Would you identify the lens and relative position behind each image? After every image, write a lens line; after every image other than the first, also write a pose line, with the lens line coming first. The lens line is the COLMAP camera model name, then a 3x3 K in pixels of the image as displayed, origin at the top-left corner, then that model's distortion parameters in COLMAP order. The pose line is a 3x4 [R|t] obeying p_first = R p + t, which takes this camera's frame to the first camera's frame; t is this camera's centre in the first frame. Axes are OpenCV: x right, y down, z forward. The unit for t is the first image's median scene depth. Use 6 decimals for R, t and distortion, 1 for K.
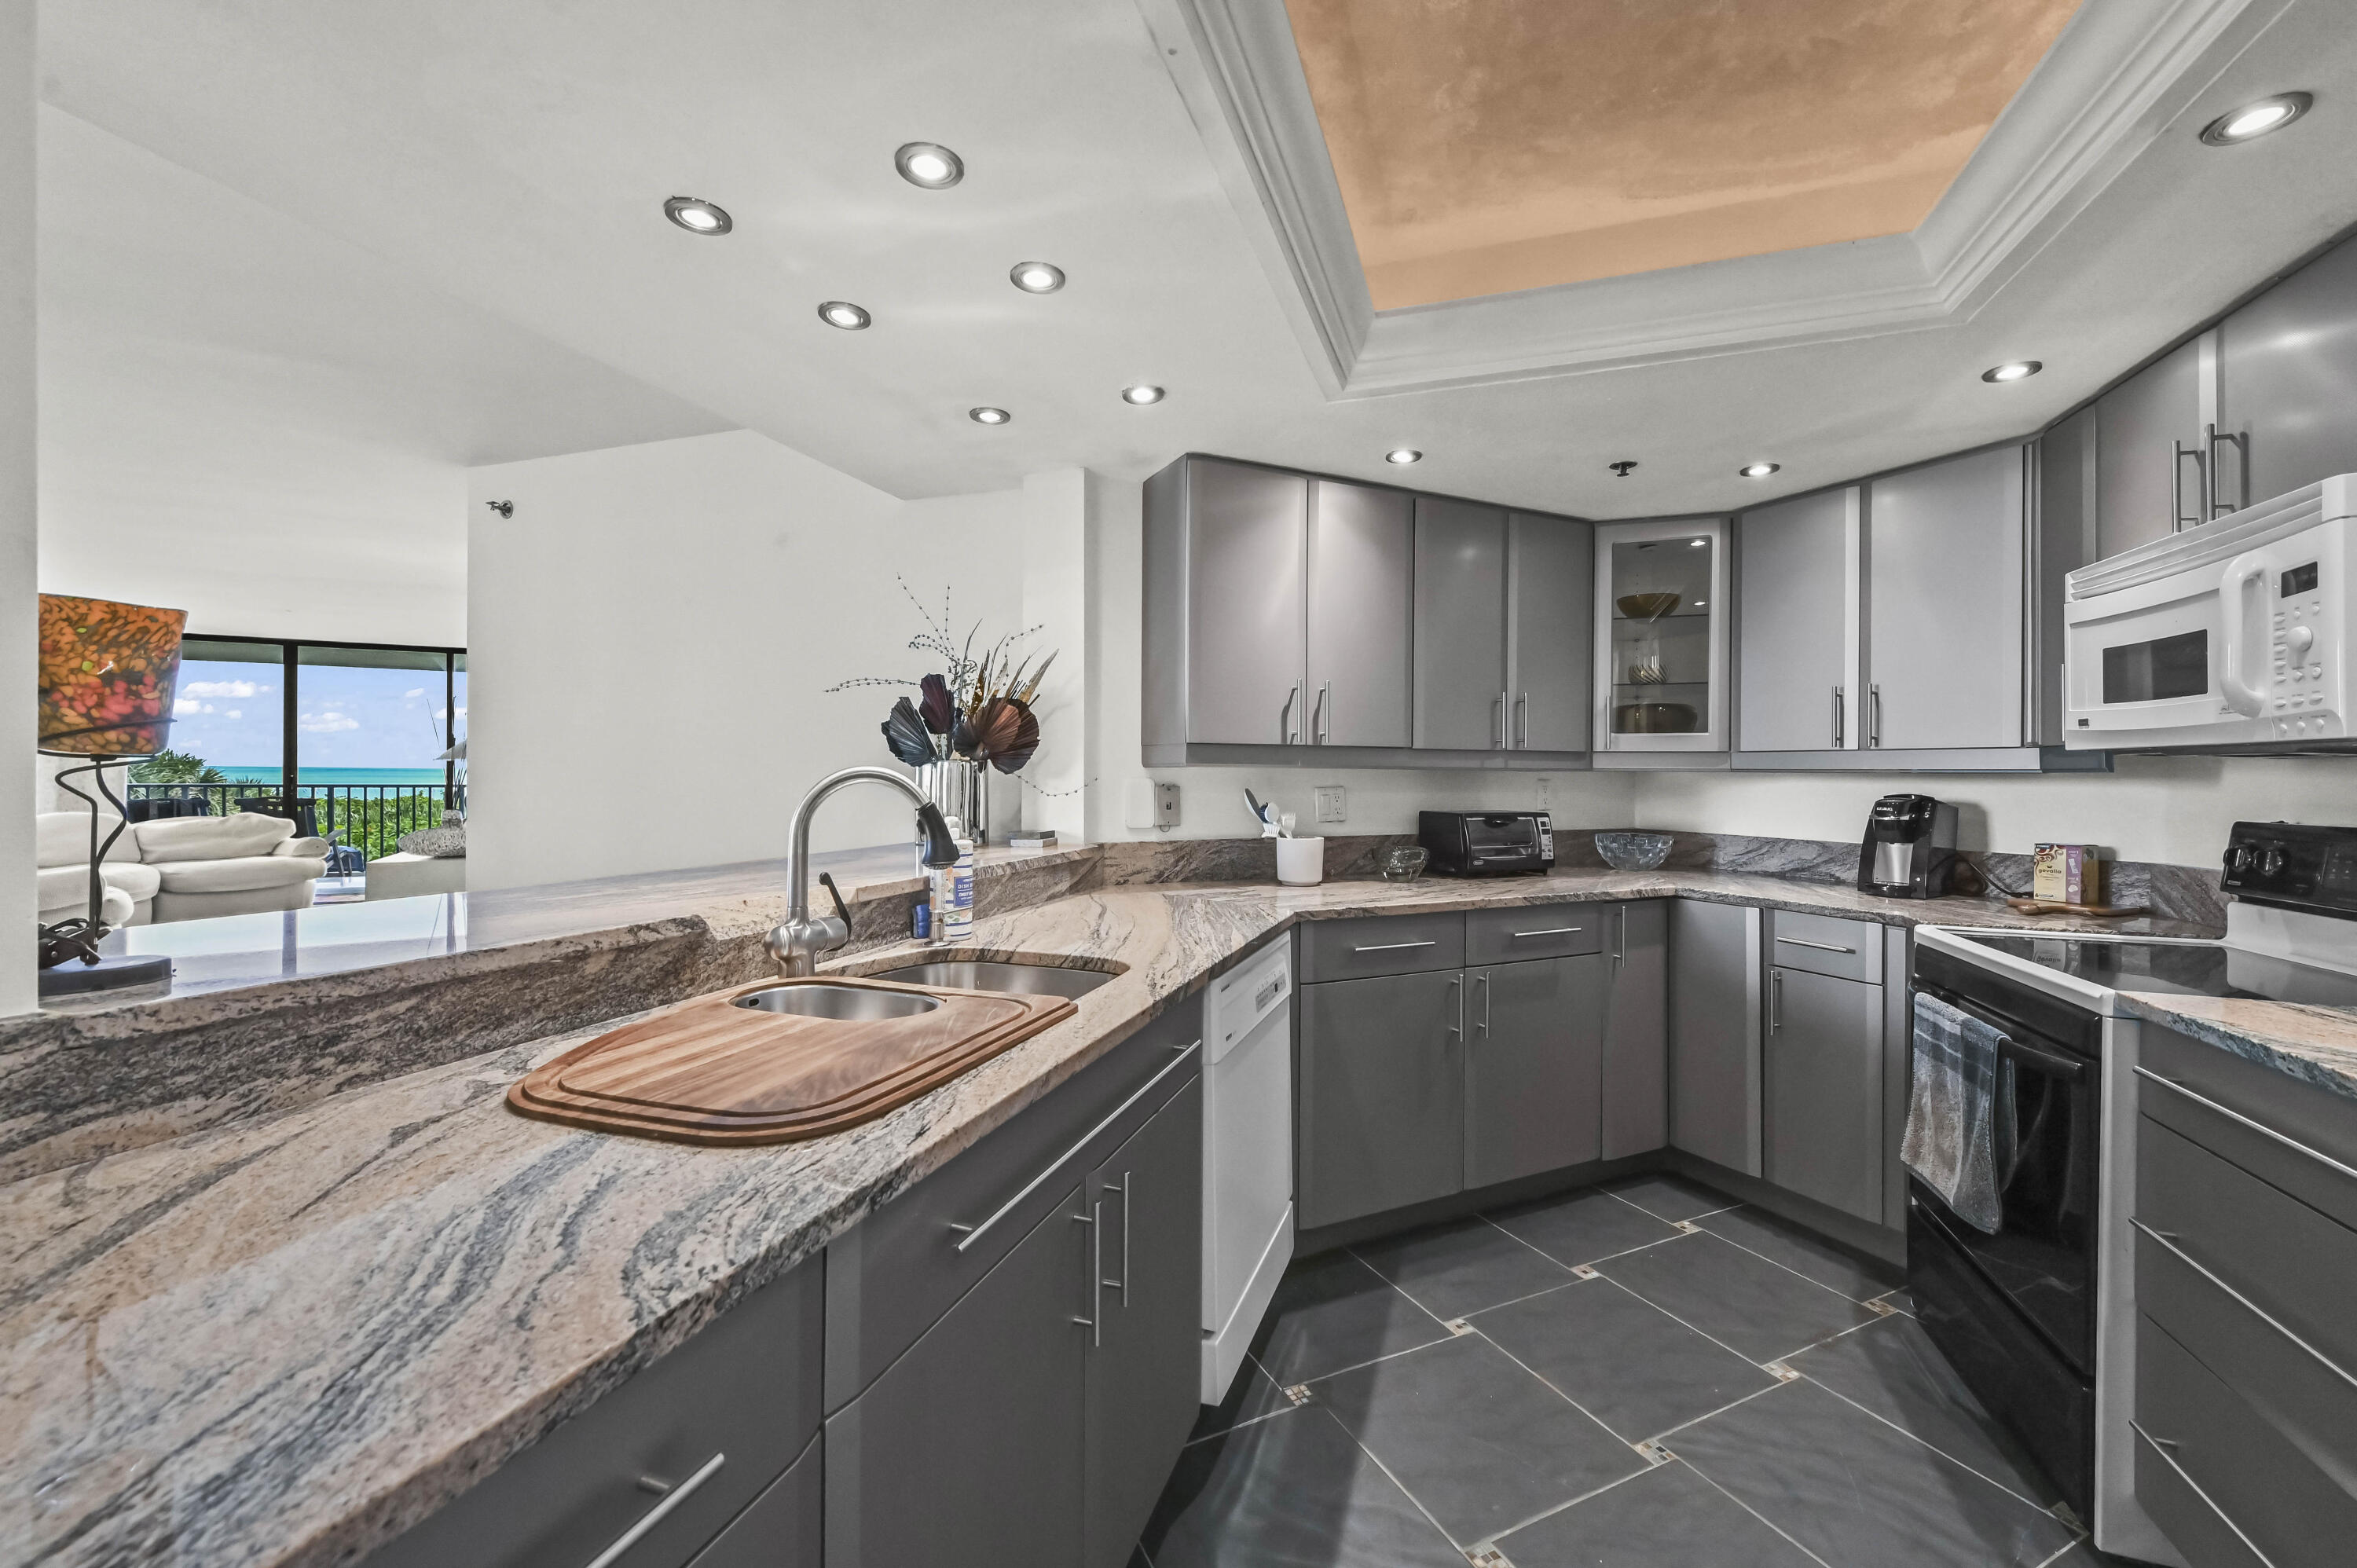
lens RADIAL K [[937.6, 0, 1183.4], [0, 937.6, 776.1], [0, 0, 1]] dist [-0.001192, 0.000229]
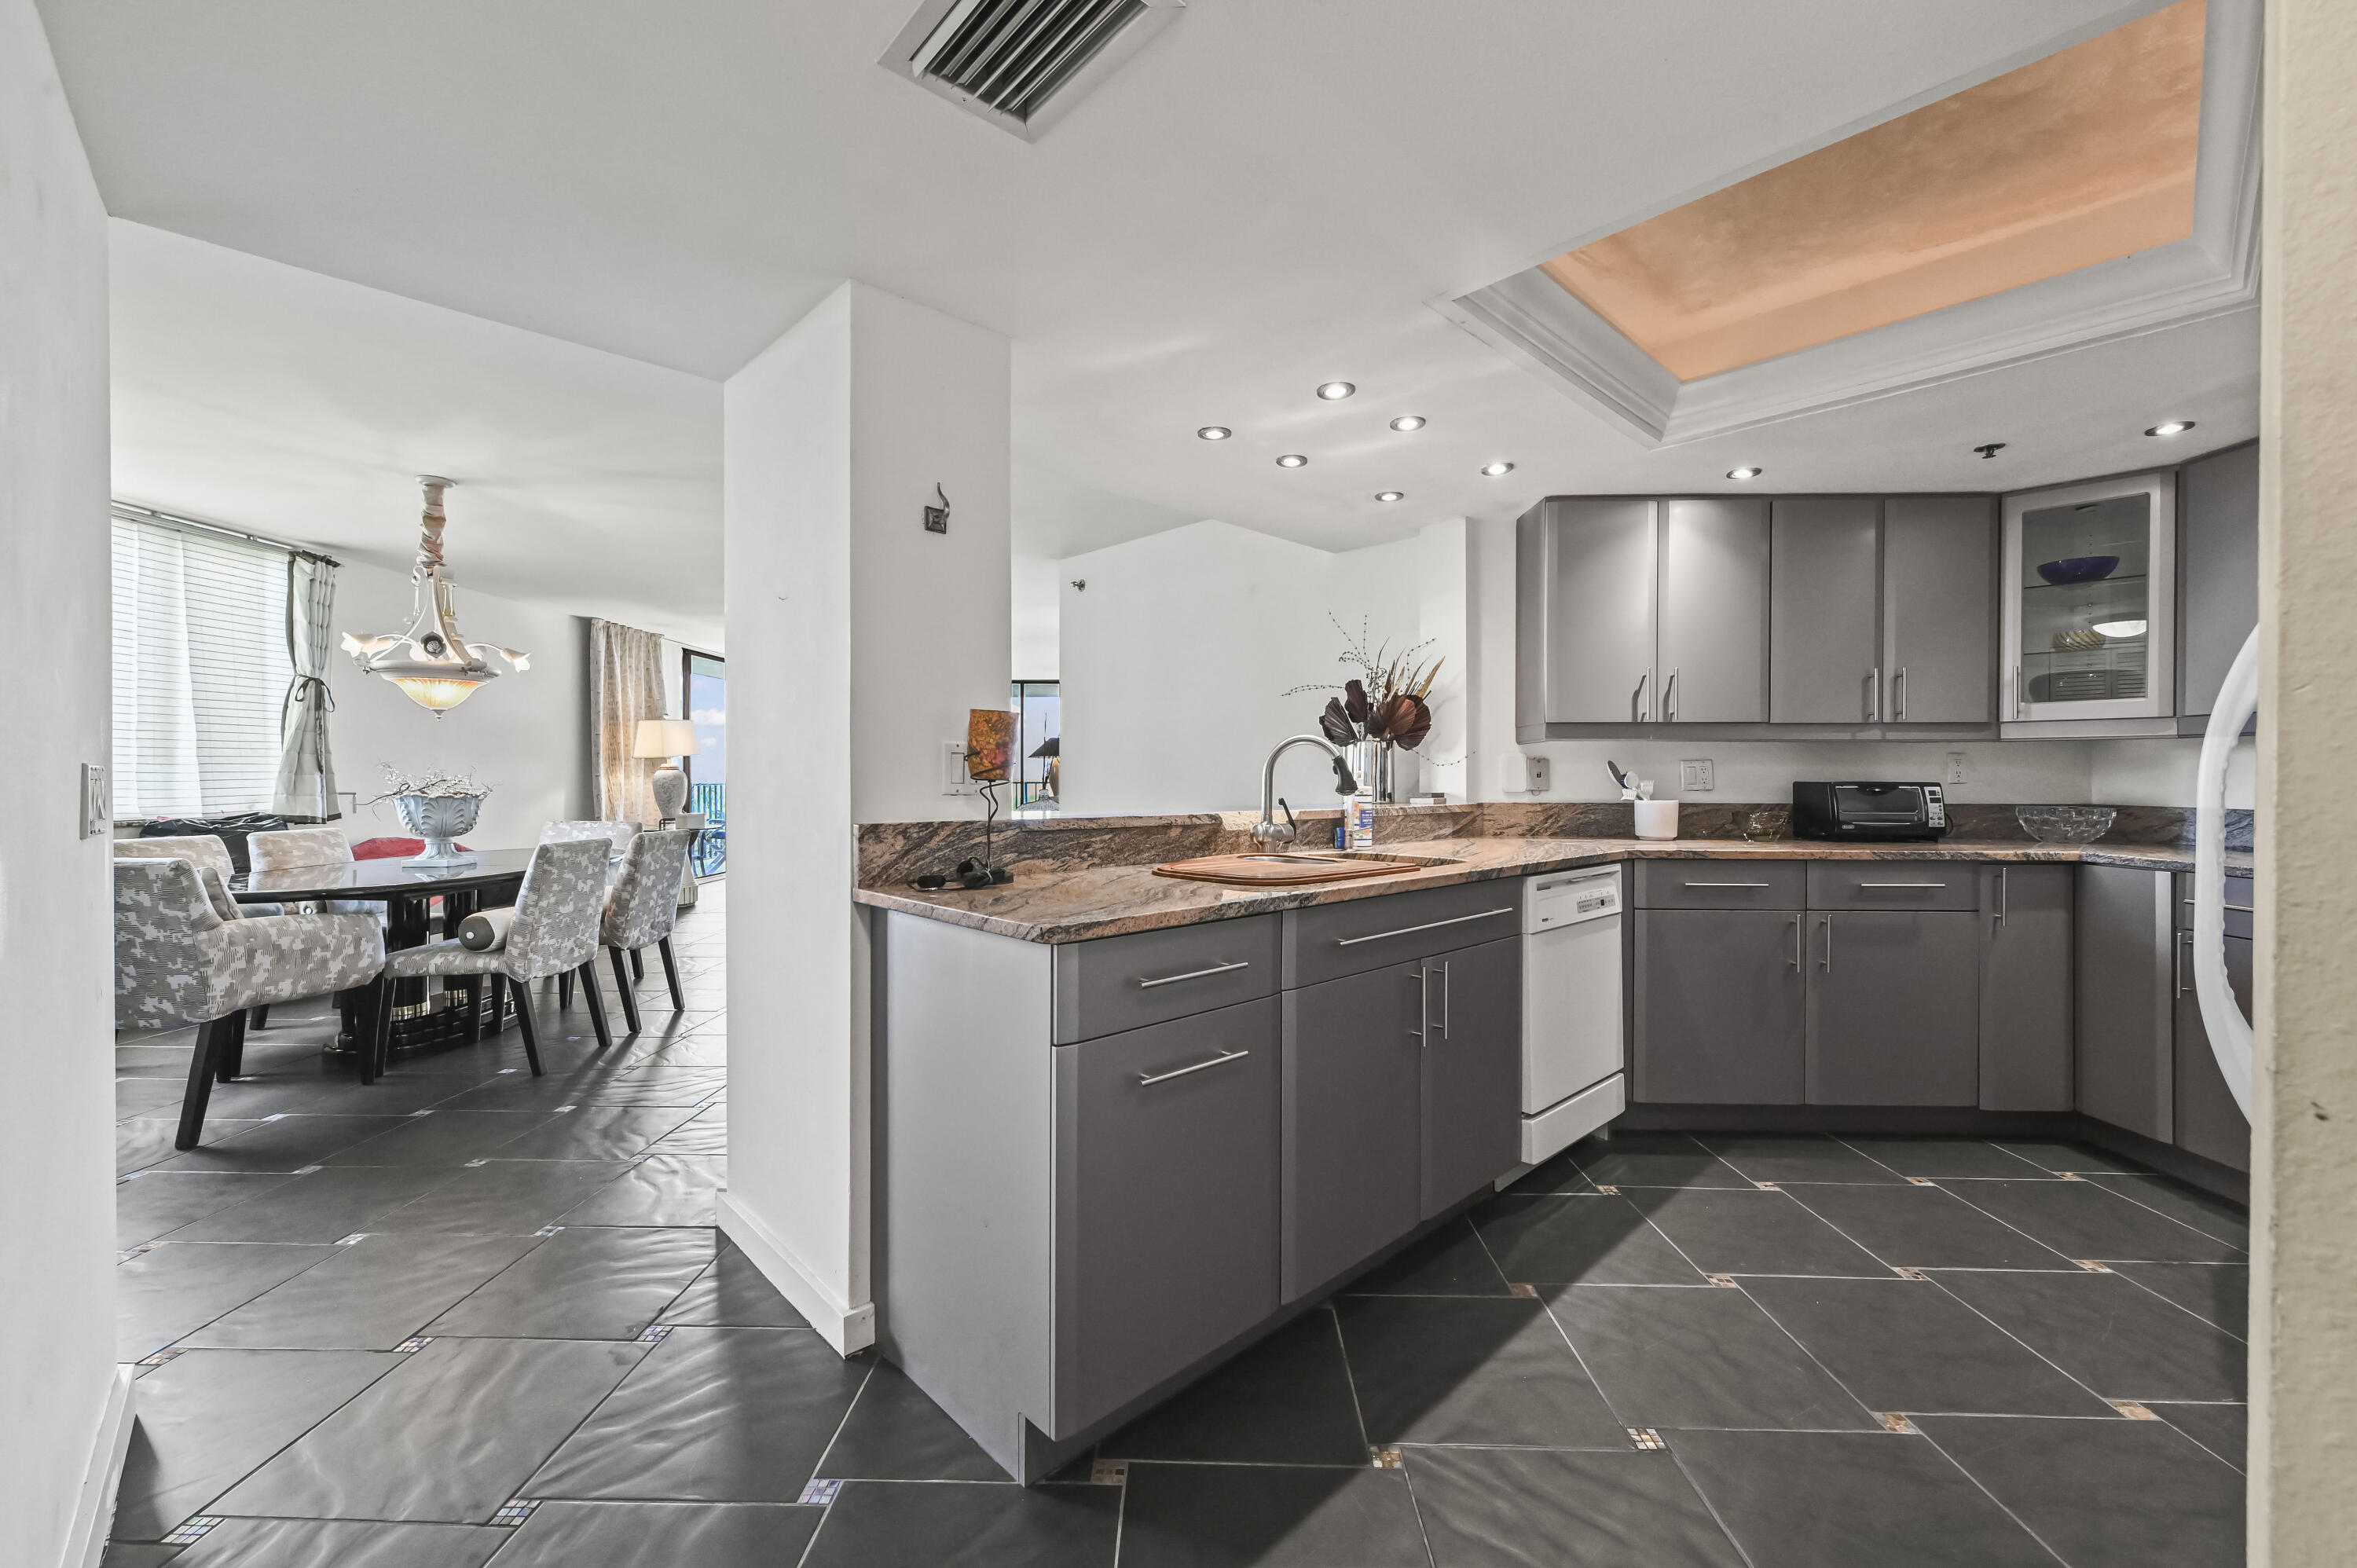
lens RADIAL K [[937.6, 0, 1174.5], [0, 937.6, 779.0], [0, 0, 1]] dist [-0.001192, 0.000229]
pose [[0.887251, -0.004473, -0.461266, 0.138144], [0.003314, 0.999989, -0.003323, 0.042546], [0.461275, 0.001419, 0.887256, -0.359715]]
